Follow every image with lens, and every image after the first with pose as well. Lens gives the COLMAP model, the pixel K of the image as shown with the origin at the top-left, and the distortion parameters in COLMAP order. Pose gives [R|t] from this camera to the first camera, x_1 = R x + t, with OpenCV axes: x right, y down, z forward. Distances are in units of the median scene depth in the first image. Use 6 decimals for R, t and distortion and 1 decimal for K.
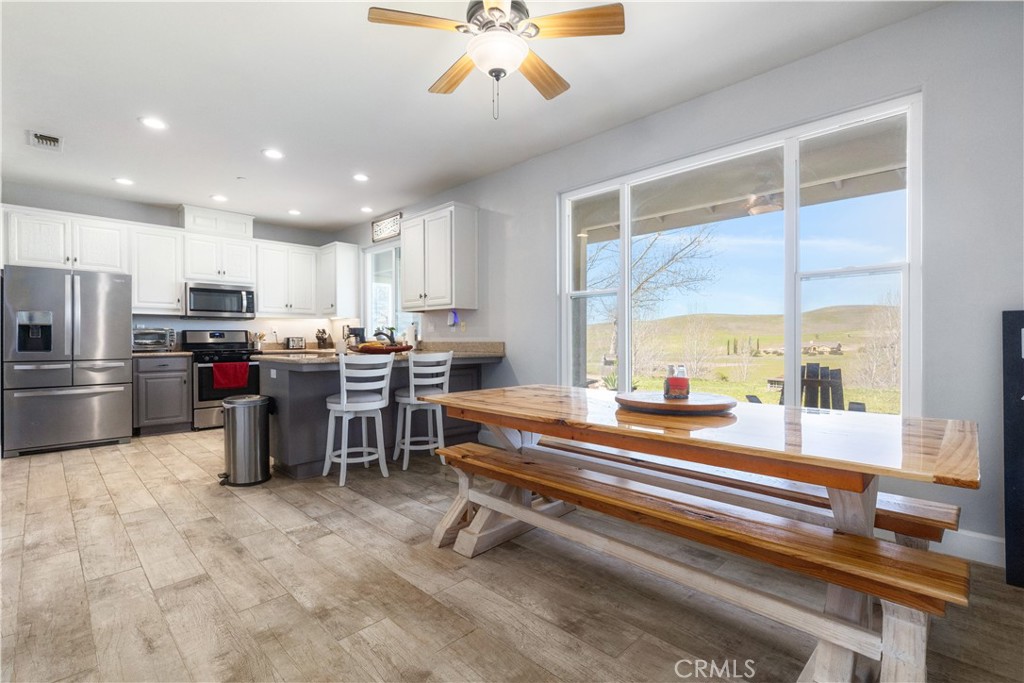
lens RADIAL K [[465.3, 0, 494.7], [0, 465.3, 338.4], [0, 0, 1]] dist [0.001432, -0.000653]
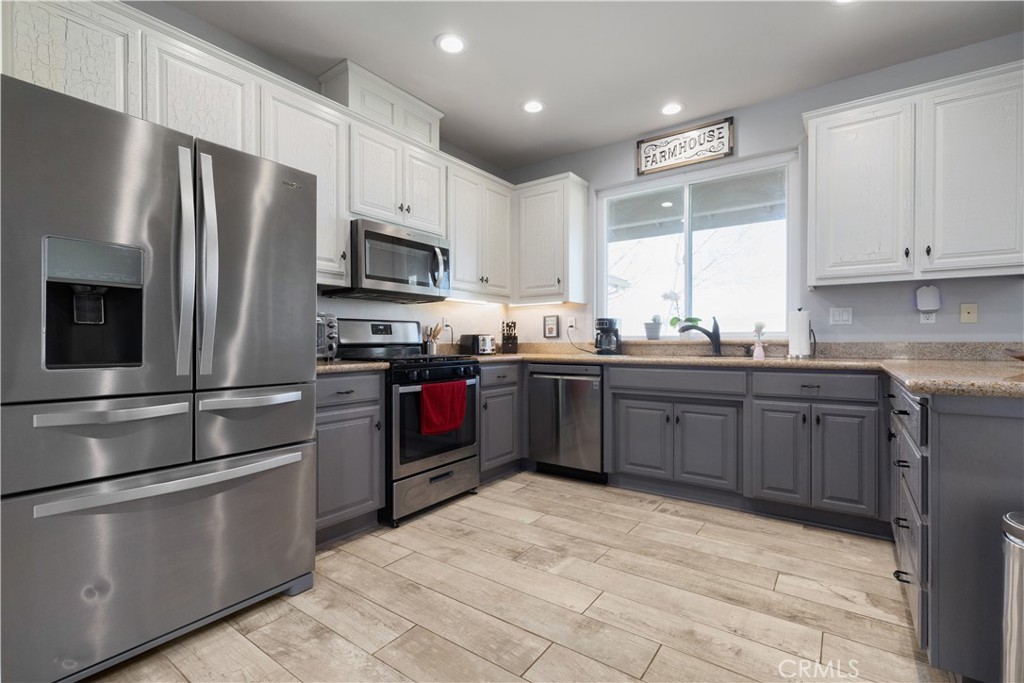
lens RADIAL K [[465.3, 0, 506.3], [0, 465.3, 344.2], [0, 0, 1]] dist [0.001432, -0.000653]
pose [[0.986582, 0.001561, 0.163257, -1.114766], [-0.002805, 0.999969, 0.007391, 0.012475], [-0.163240, -0.007750, 0.986556, 0.930718]]
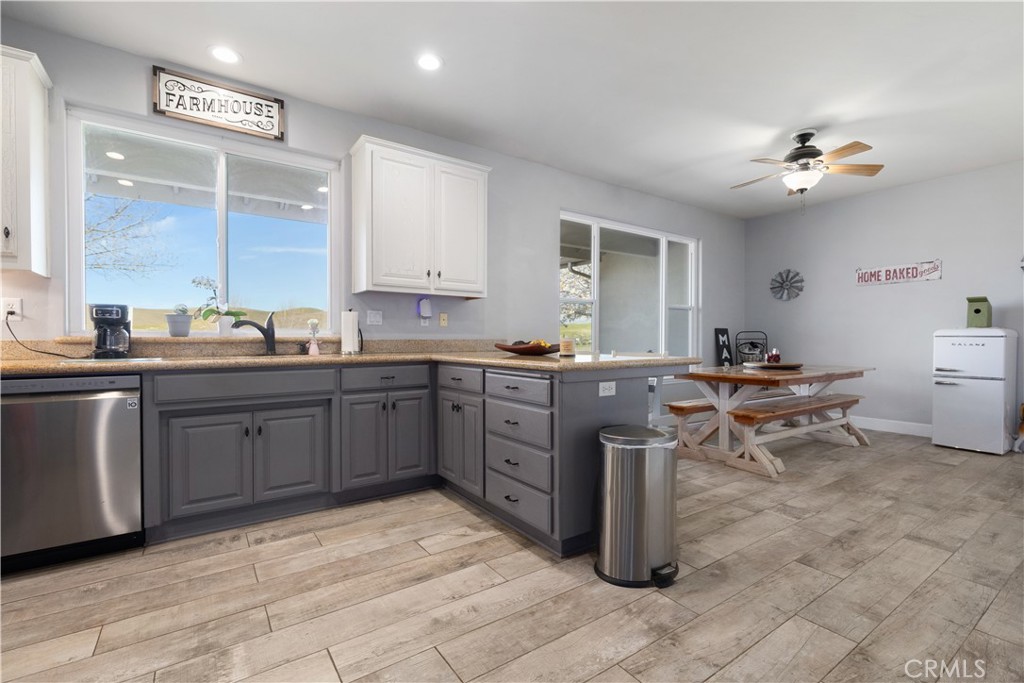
lens RADIAL K [[465.3, 0, 514.2], [0, 465.3, 344.1], [0, 0, 1]] dist [0.001432, -0.000653]
pose [[0.157565, -0.006697, 0.987486, -1.360768], [-0.003101, 0.999969, 0.007276, 0.014906], [-0.987504, -0.004208, 0.157539, 1.265344]]
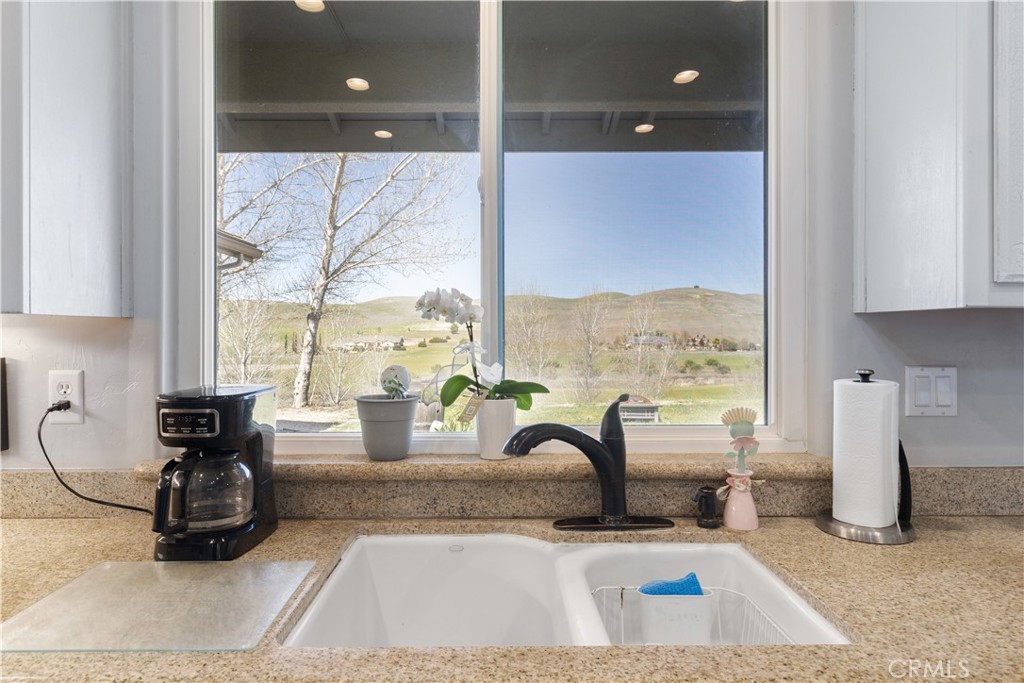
lens RADIAL K [[629.2, 0, 488.9], [0, 629.2, 306.5], [0, 0, 1]] dist [-0.007592, 0.000366]
pose [[0.708790, 0.031108, 0.704733, -0.806953], [-0.003084, 0.999154, -0.041002, -0.085344], [-0.705413, 0.026888, 0.708287, 1.703957]]
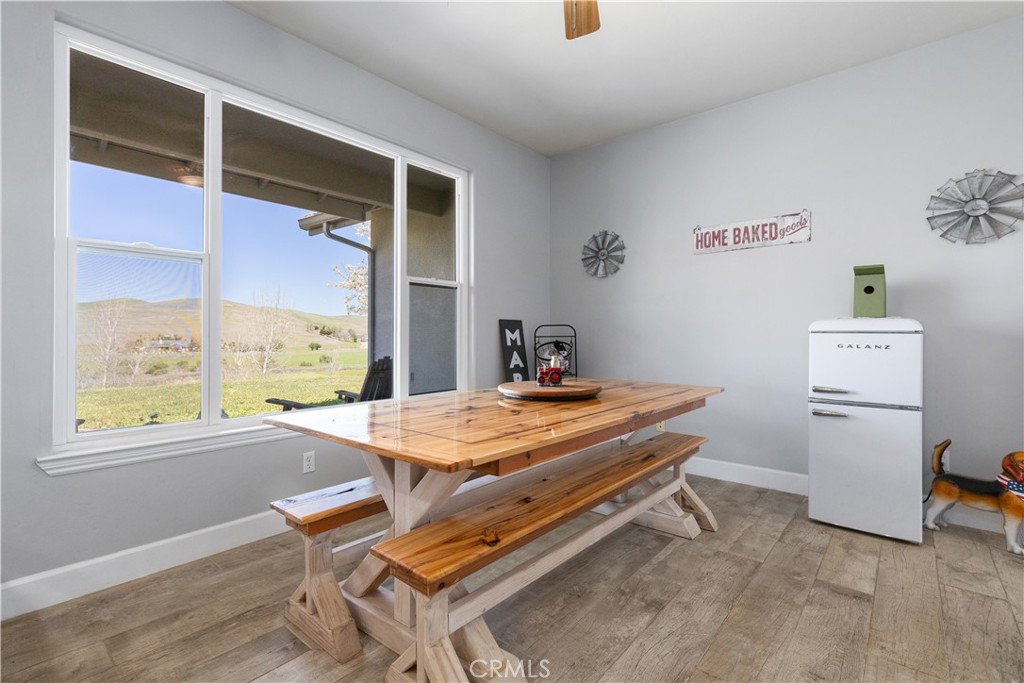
lens RADIAL K [[465.3, 0, 519.4], [0, 465.3, 334.4], [0, 0, 1]] dist [0.001432, -0.000653]
pose [[-0.109447, 0.006944, 0.993968, -0.487961], [-0.000416, 0.999975, -0.007032, 0.007370], [-0.993992, -0.001184, -0.109442, 0.809128]]
